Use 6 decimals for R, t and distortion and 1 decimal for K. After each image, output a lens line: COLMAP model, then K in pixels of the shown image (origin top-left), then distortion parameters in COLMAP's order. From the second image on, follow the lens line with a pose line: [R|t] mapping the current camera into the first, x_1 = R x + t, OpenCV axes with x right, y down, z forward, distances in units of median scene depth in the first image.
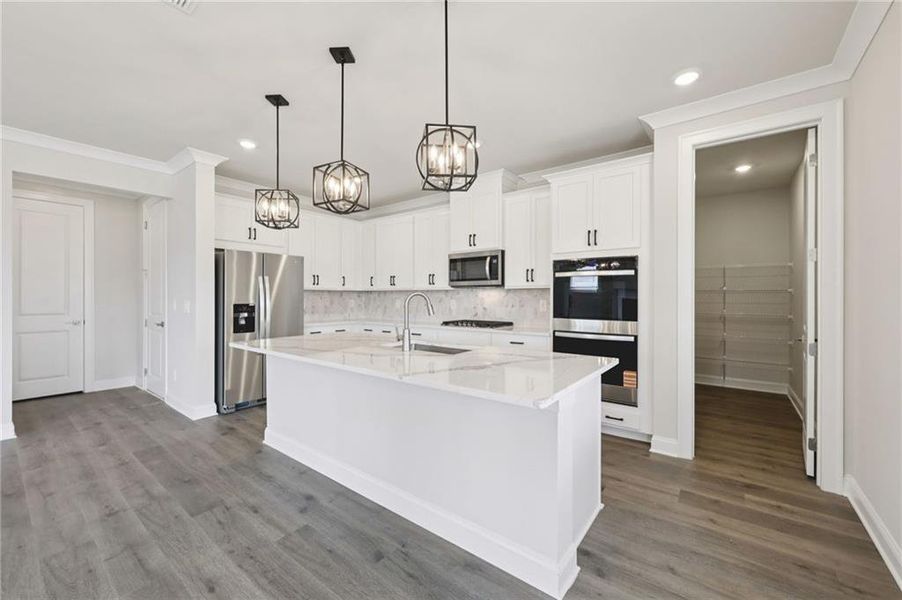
lens RADIAL K [[363.0, 0, 451.0], [0, 363.0, 300.0], [0, 0, 1]] dist [0.000418, 0.000164]
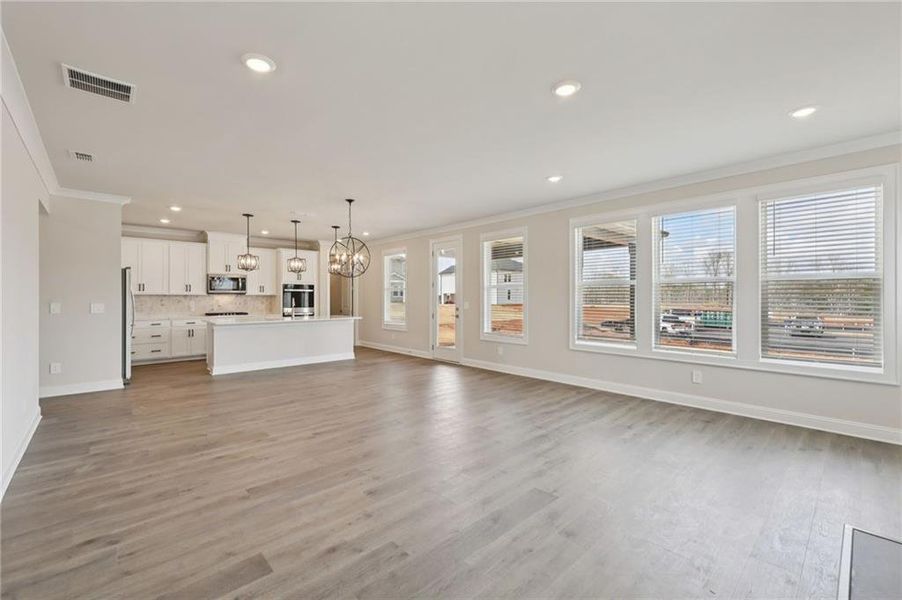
lens RADIAL K [[377.7, 0, 451.0], [0, 377.7, 300.0], [0, 0, 1]] dist [-0.000199, 0.000133]
pose [[0.148860, -0.007820, 0.988827, -2.306394], [0.005755, 0.999959, 0.007041, -0.016170], [-0.988842, 0.004642, 0.148898, -0.542186]]
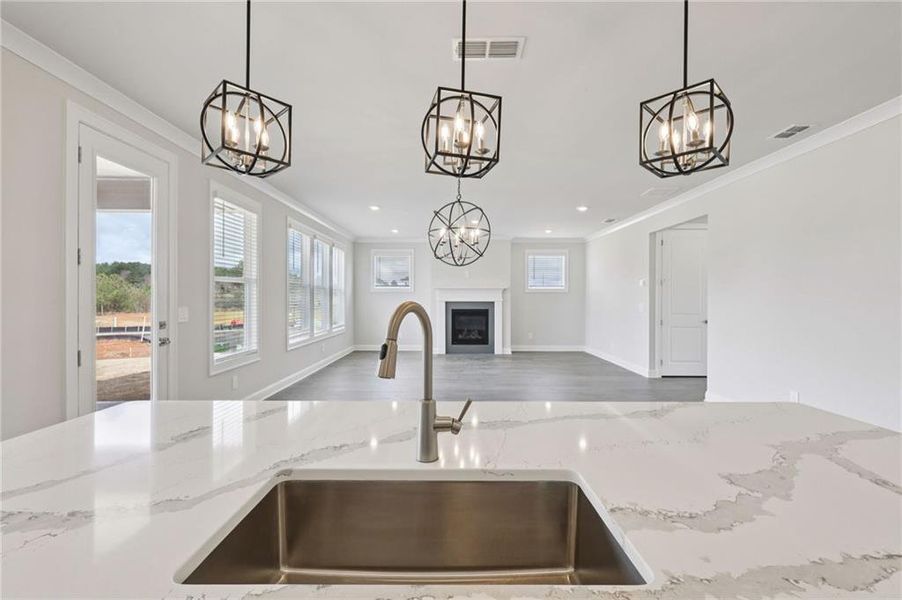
lens RADIAL K [[396.3, 0, 451.0], [0, 396.3, 300.0], [0, 0, 1]] dist [-0.000823, -0.000024]
pose [[-0.788613, -0.000133, -0.614889, 0.084545], [-0.007036, 0.999936, 0.008808, -0.024083], [0.614849, 0.011273, -0.788564, 1.063317]]
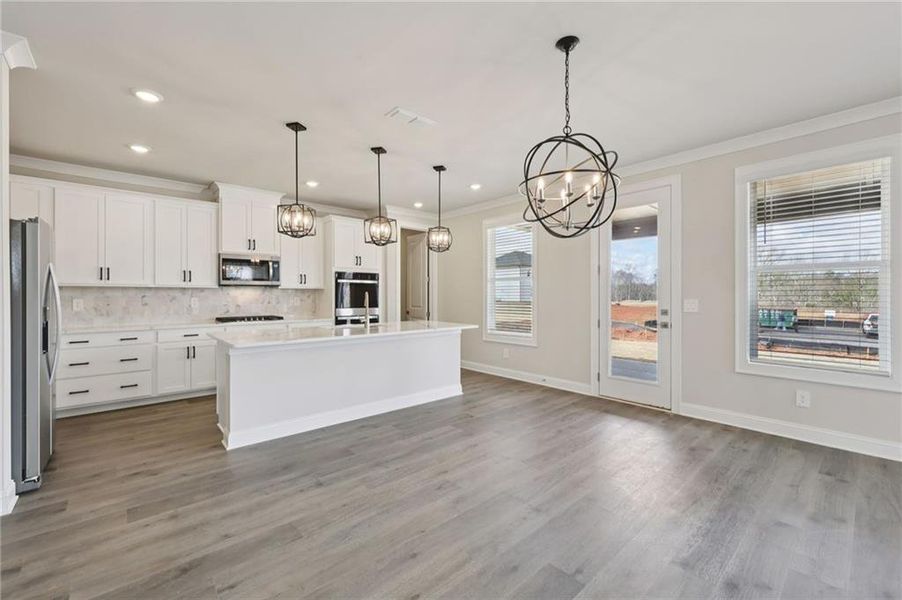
lens RADIAL K [[377.7, 0, 451.0], [0, 377.7, 300.0], [0, 0, 1]] dist [-0.000199, 0.000133]
pose [[0.177630, -0.014476, 0.983991, -1.382393], [0.005599, 0.999890, 0.013699, -0.007564], [-0.984081, 0.003076, 0.177691, 0.254384]]
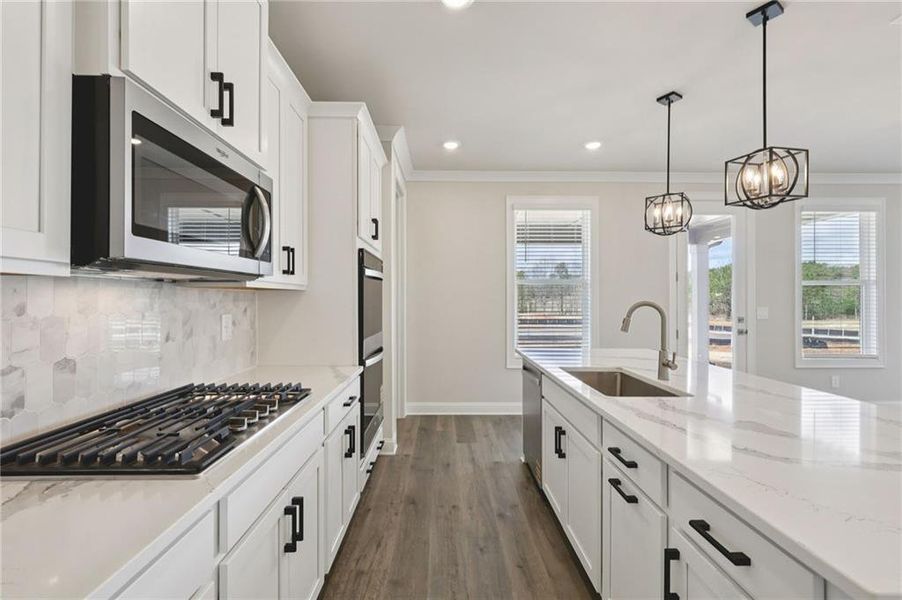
lens RADIAL K [[377.7, 0, 451.0], [0, 377.7, 300.0], [0, 0, 1]] dist [-0.000199, 0.000133]
pose [[-0.634071, -0.000265, 0.773275, -0.357059], [0.003434, 0.999989, 0.003159, -0.023904], [-0.773268, 0.004659, -0.634063, 1.463212]]
